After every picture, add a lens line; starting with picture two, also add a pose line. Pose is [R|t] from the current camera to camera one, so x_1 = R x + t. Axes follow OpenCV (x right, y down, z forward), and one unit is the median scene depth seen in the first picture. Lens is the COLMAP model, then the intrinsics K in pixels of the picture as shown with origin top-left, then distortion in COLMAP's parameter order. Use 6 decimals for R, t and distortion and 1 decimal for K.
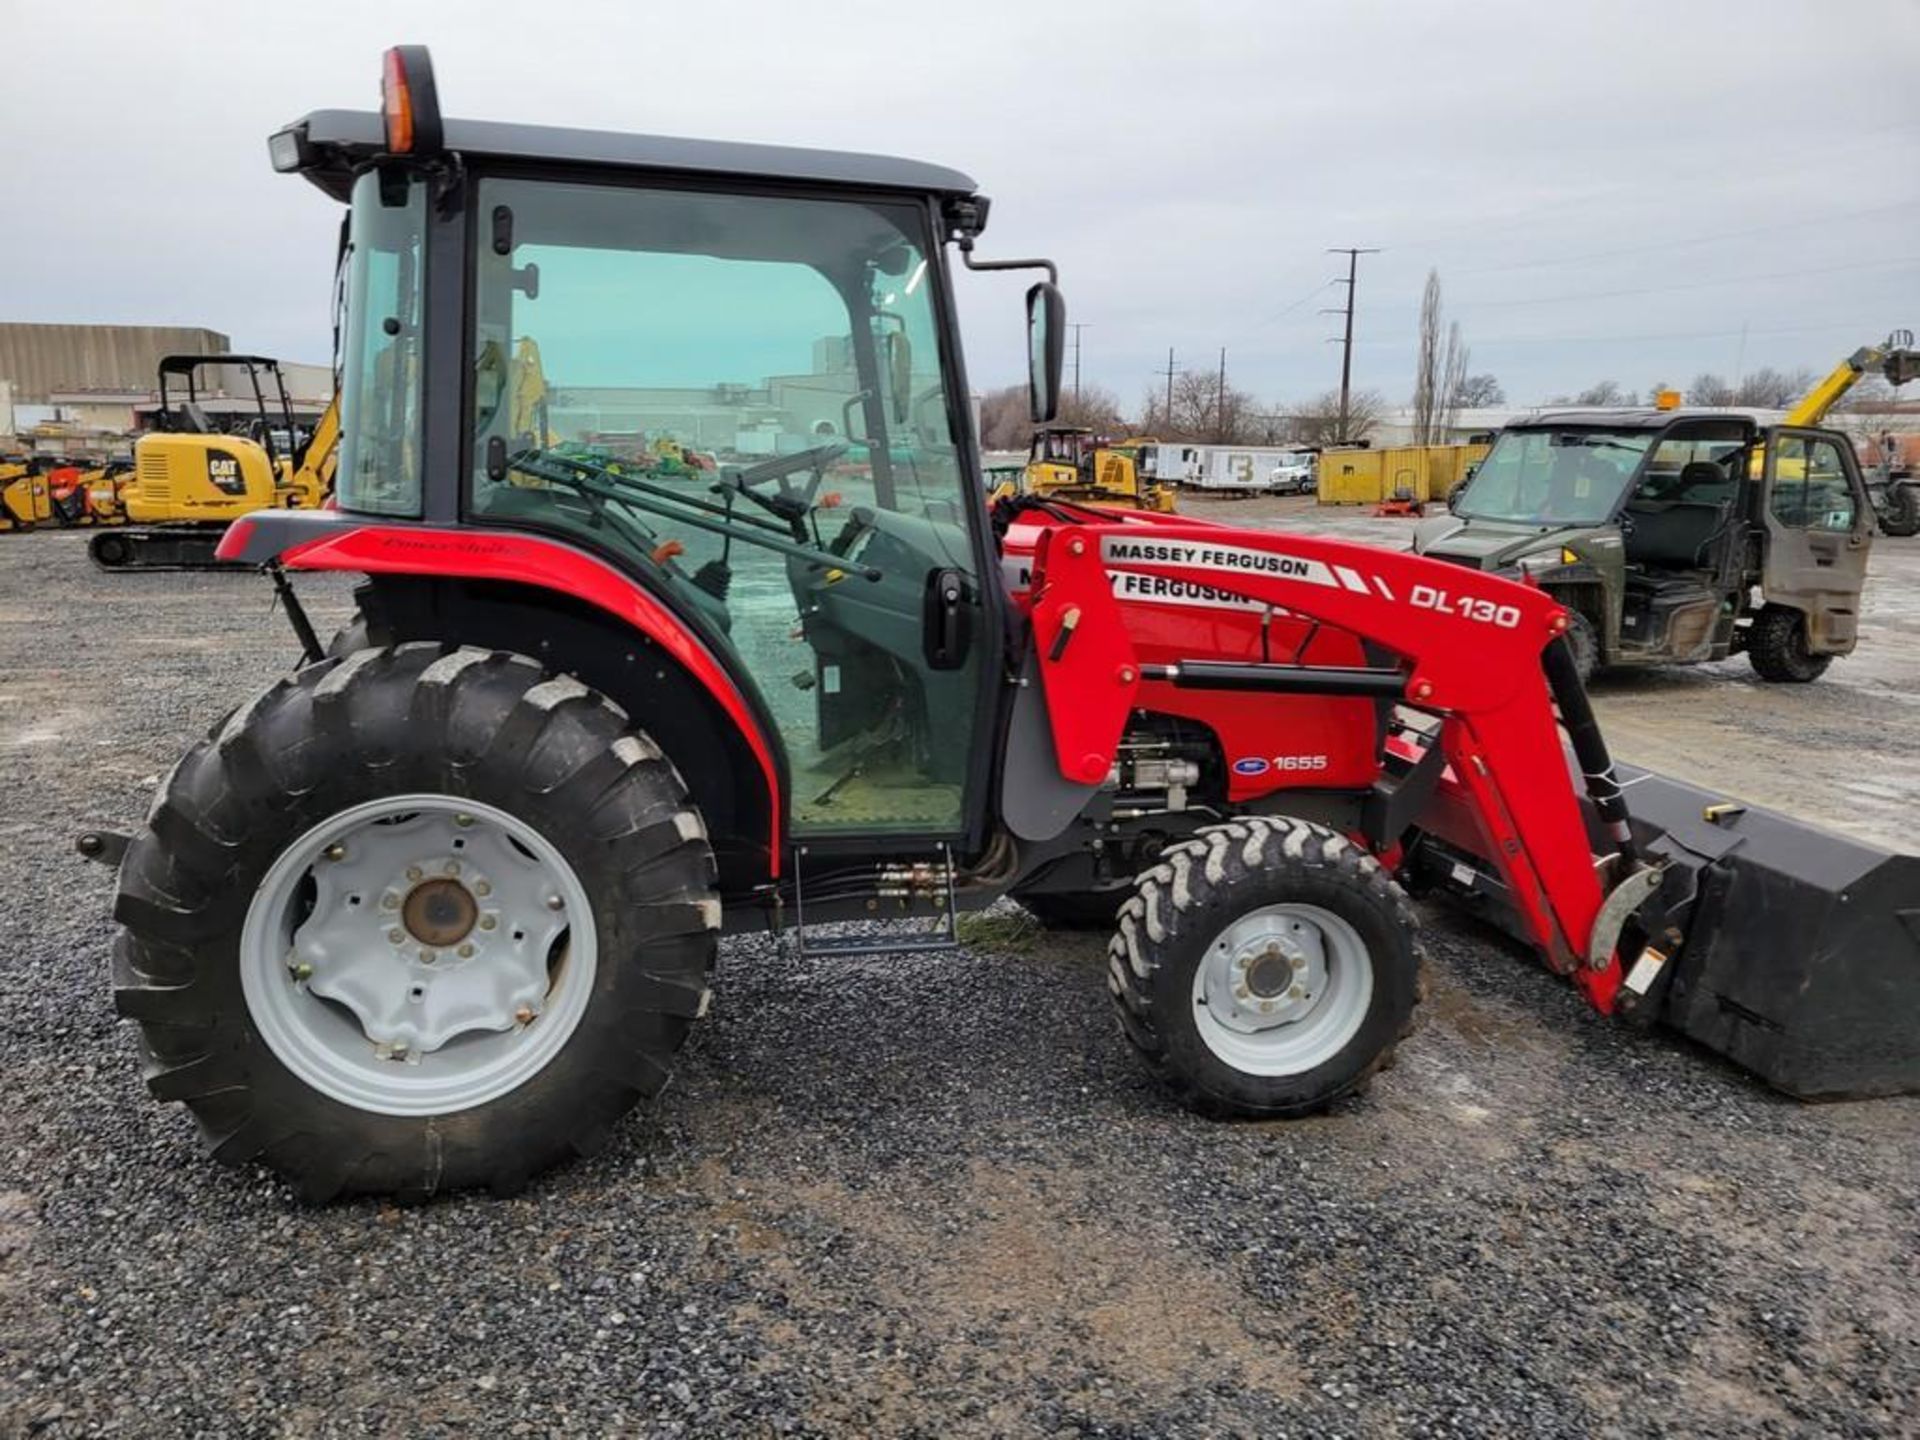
lens RADIAL K [[1419.0, 0, 905.7], [0, 1419.0, 728.9], [0, 0, 1]] dist [0.069671, -0.053846]
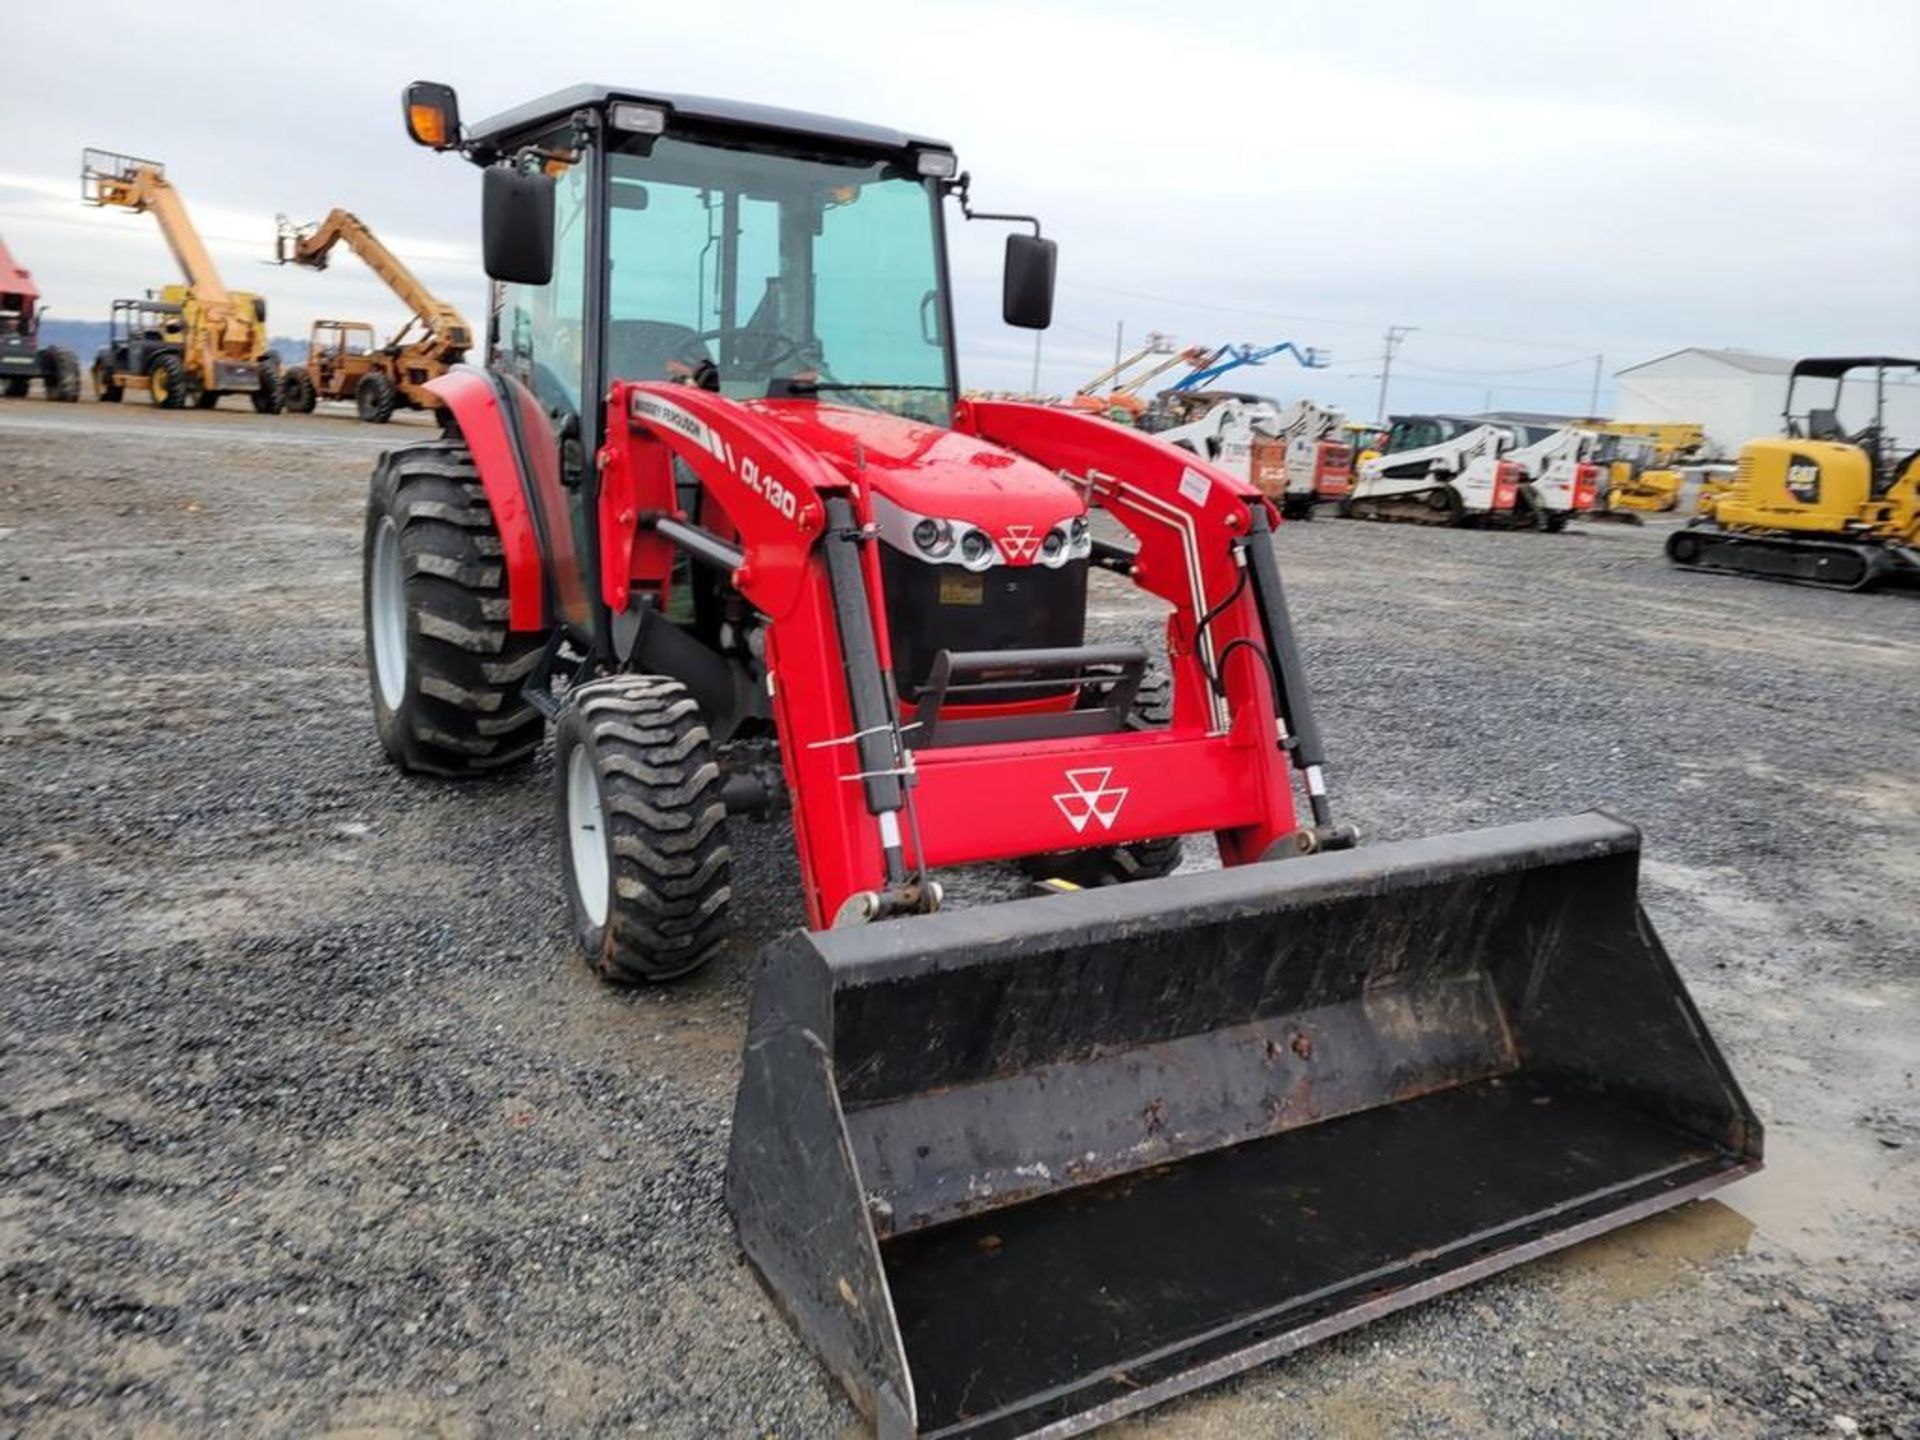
lens RADIAL K [[1388.7, 0, 953.5], [0, 1388.7, 682.2], [0, 0, 1]] dist [0.071077, -0.056696]
pose [[0.327217, 0.190211, -0.925607, 1.246322], [-0.239671, 0.964207, 0.113416, -0.097251], [0.914050, 0.184730, 0.361093, 0.857720]]
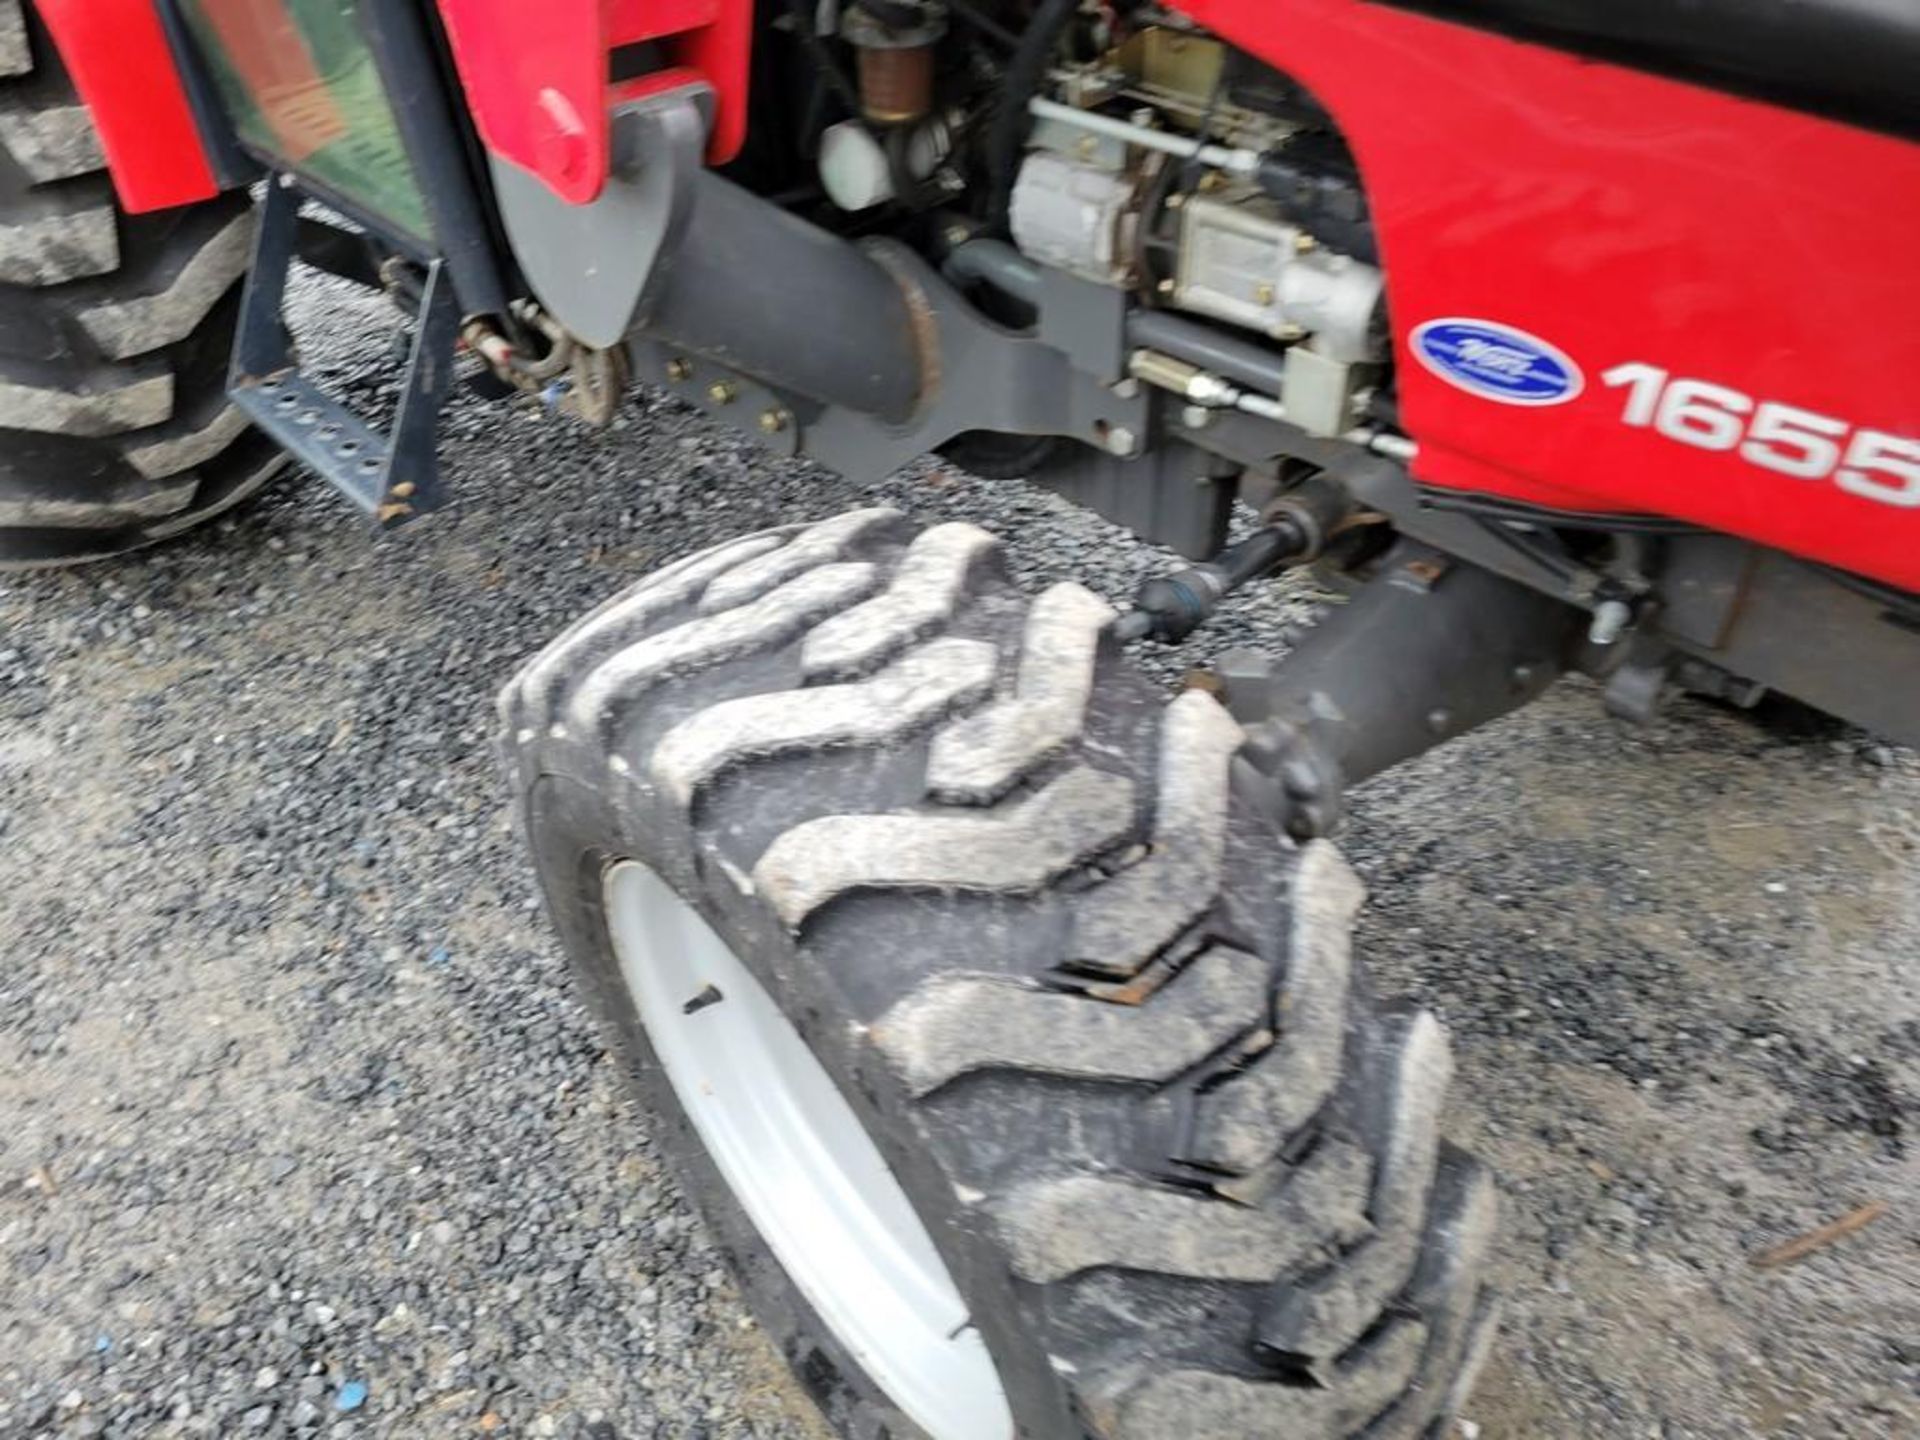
lens RADIAL K [[1419.0, 0, 905.7], [0, 1419.0, 728.9], [0, 0, 1]] dist [0.069671, -0.053846]
pose [[0.502974, 0.521700, -0.689091, 0.421053], [-0.125476, 0.832909, 0.538997, -0.037608], [0.855145, -0.184637, 0.484393, 0.900824]]
